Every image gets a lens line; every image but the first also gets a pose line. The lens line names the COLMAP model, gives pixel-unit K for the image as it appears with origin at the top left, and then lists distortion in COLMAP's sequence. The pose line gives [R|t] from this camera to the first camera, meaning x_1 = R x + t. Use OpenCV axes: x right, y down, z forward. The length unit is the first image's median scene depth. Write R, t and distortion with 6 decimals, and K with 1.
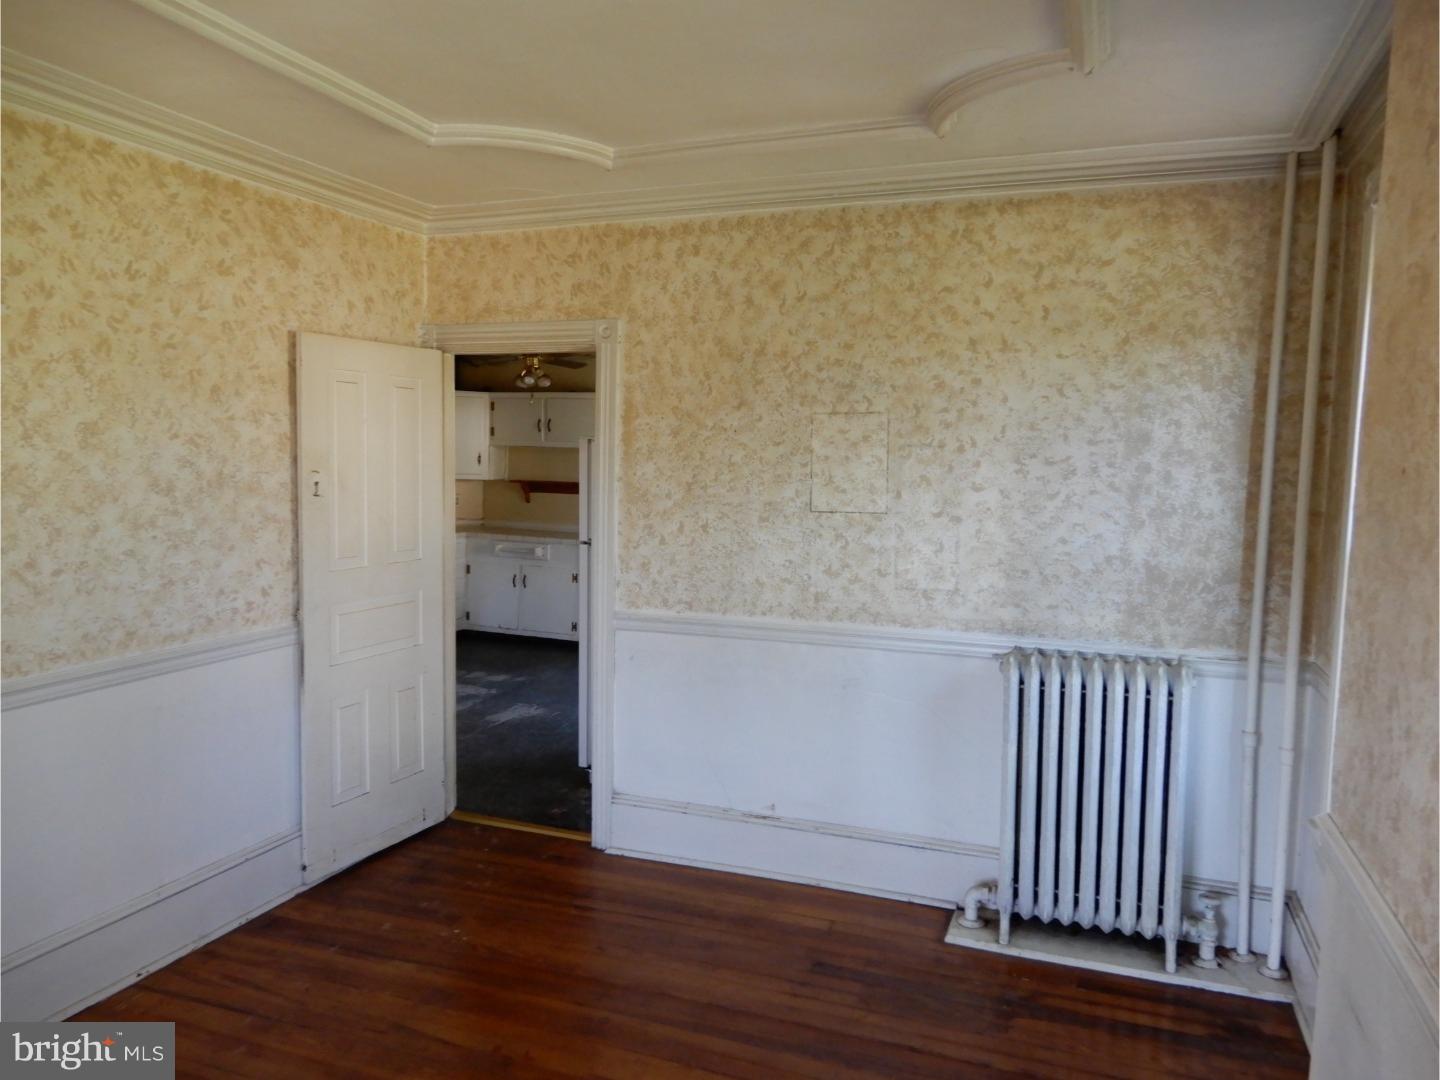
lens RADIAL K [[1019.8, 0, 713.9], [0, 1019.8, 537.0], [0, 0, 1]] dist [-0.001886, 0.003881]
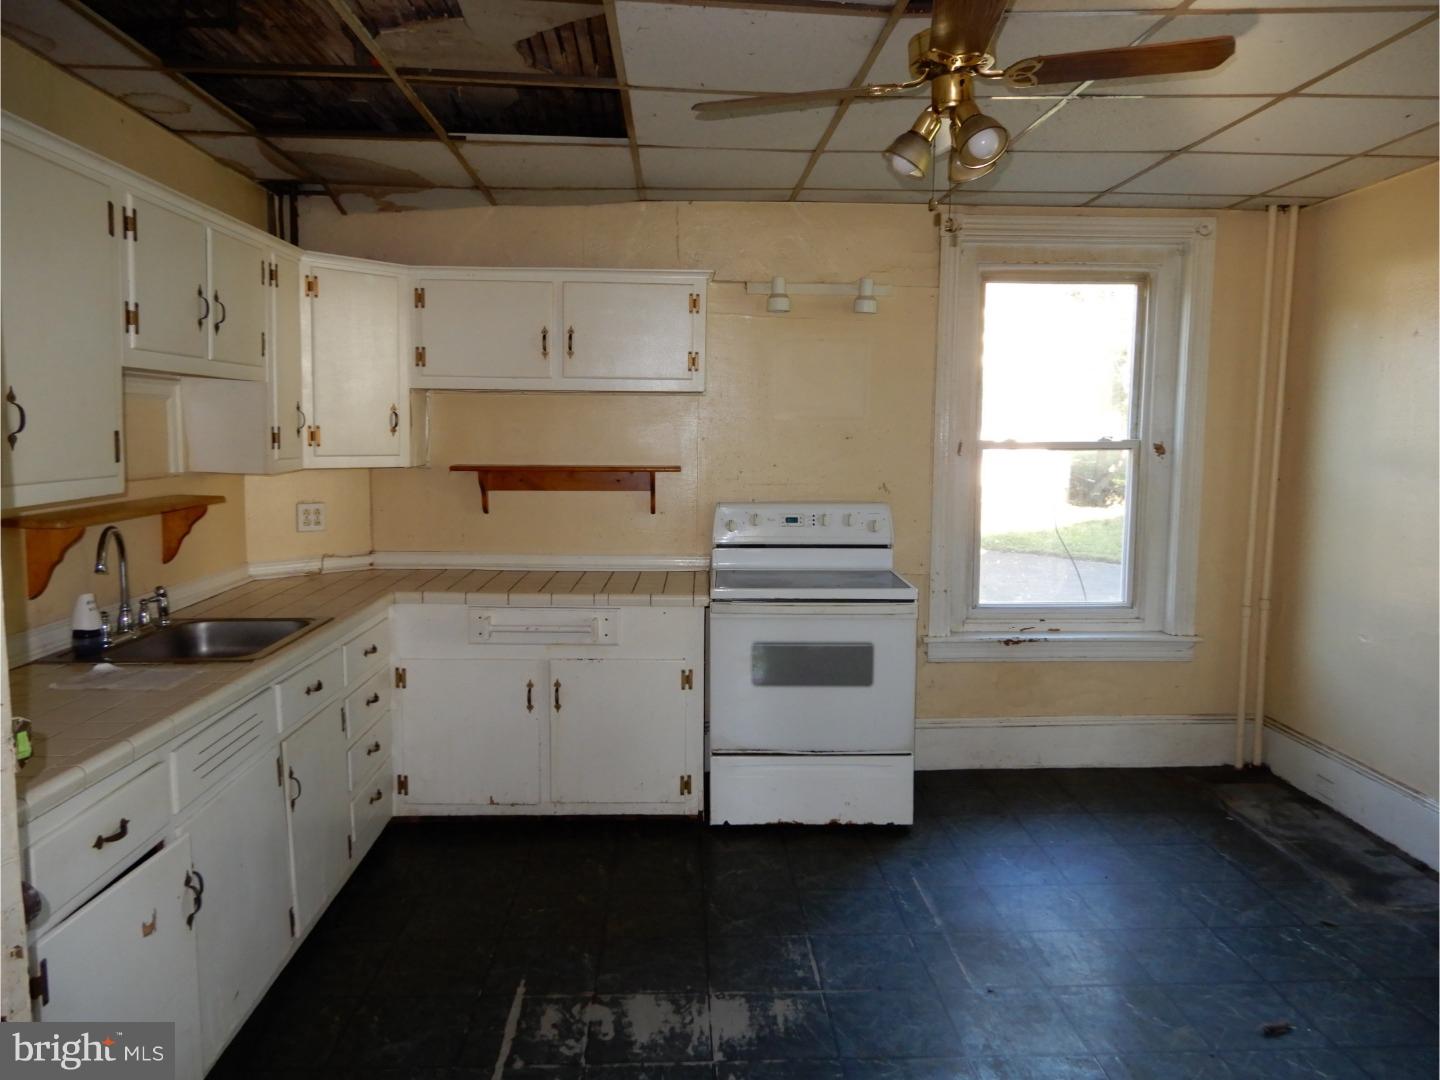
lens RADIAL K [[1023.2, 0, 719.6], [0, 1023.2, 541.5], [0, 0, 1]] dist [0.011931, -0.008775]
pose [[0.919038, -0.058749, 0.389765, -0.281138], [0.044398, 0.997966, 0.045736, -0.038988], [-0.391660, -0.024728, 0.919778, 0.550398]]
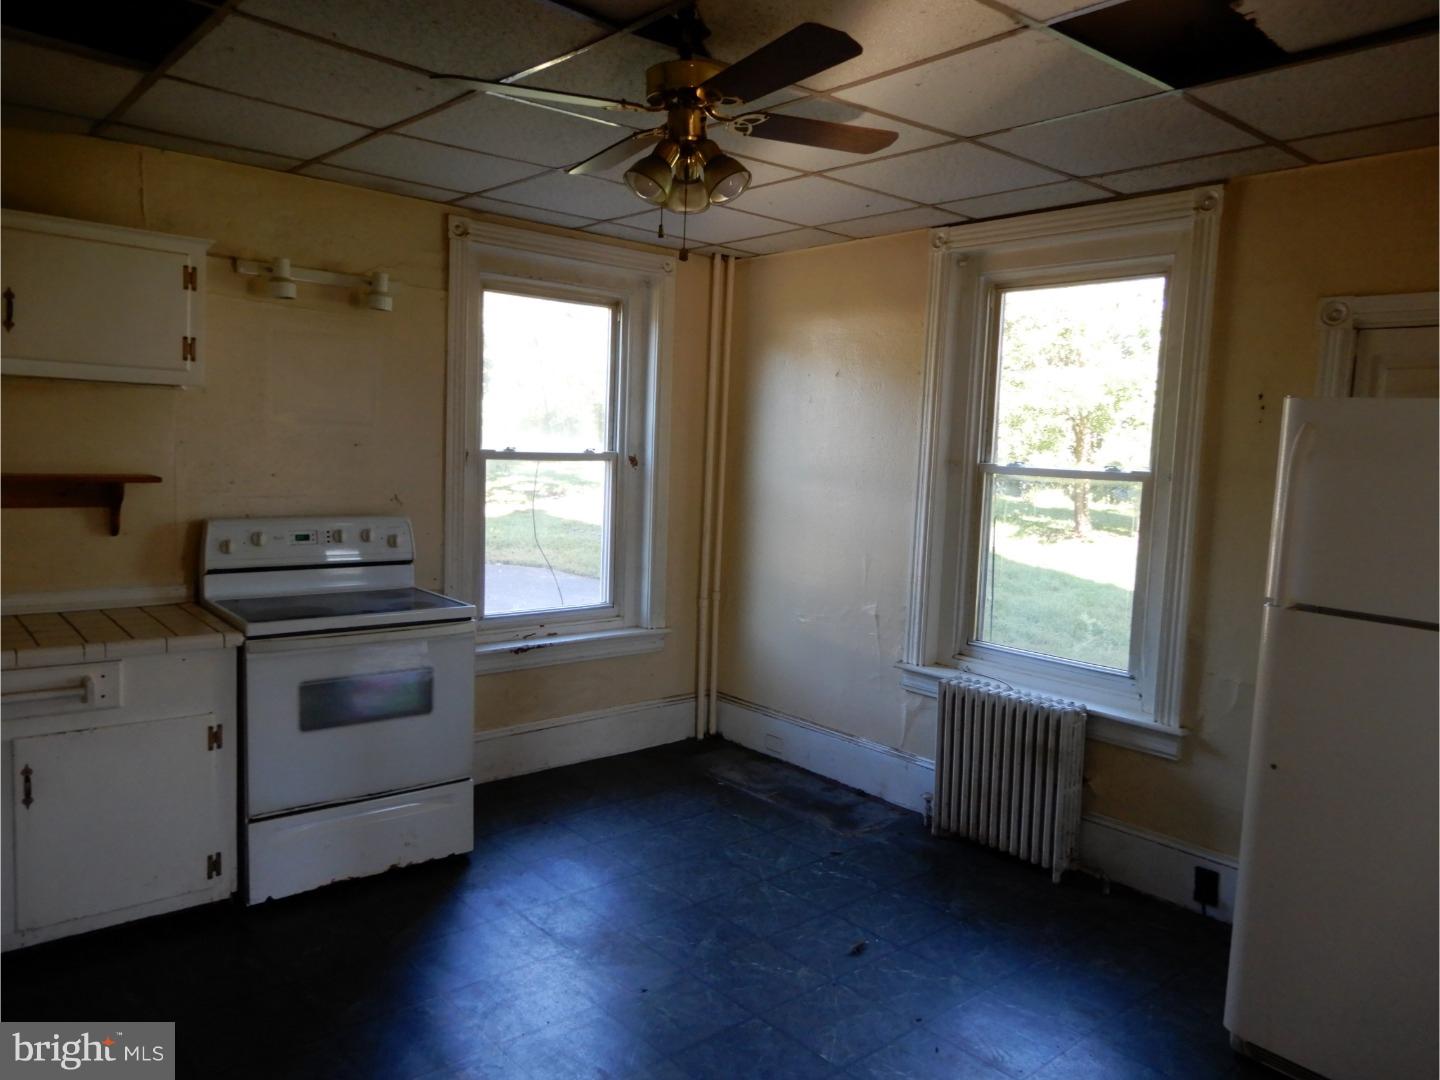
lens RADIAL K [[1027.0, 0, 712.8], [0, 1027.0, 541.2], [0, 0, 1]] dist [0.002203, 0.001463]
pose [[0.473445, -0.088519, 0.876364, -0.353072], [0.041844, 0.996074, 0.078005, -0.049975], [-0.879829, -0.000260, 0.475291, 0.629757]]
